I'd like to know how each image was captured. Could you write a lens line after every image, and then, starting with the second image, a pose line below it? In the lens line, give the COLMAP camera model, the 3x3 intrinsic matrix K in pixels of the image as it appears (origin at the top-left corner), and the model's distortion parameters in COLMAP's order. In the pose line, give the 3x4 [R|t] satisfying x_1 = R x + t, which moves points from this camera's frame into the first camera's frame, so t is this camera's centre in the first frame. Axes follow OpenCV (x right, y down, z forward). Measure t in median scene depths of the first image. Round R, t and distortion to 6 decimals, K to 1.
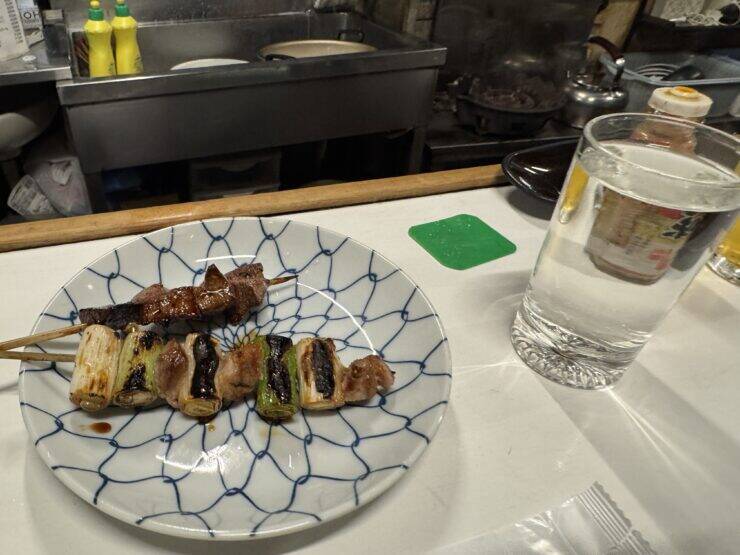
lens RADIAL K [[616.3, 0, 370.0], [0, 616.3, 277.5], [0, 0, 1]] dist [-0.015778, 0.005422]
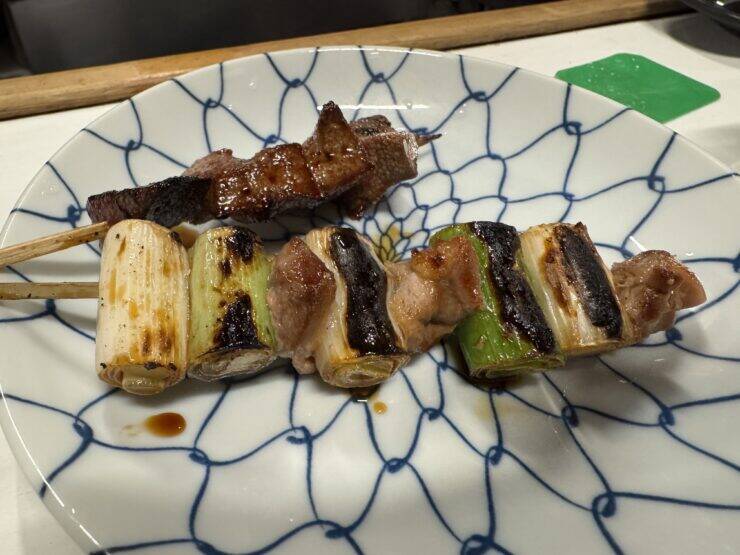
lens RADIAL K [[616.3, 0, 370.0], [0, 616.3, 277.5], [0, 0, 1]] dist [-0.015778, 0.005422]
pose [[0.997396, -0.060729, 0.038894, -0.275441], [0.055535, 0.990855, 0.122971, 0.072446], [-0.046006, -0.120490, 0.991648, 0.496898]]
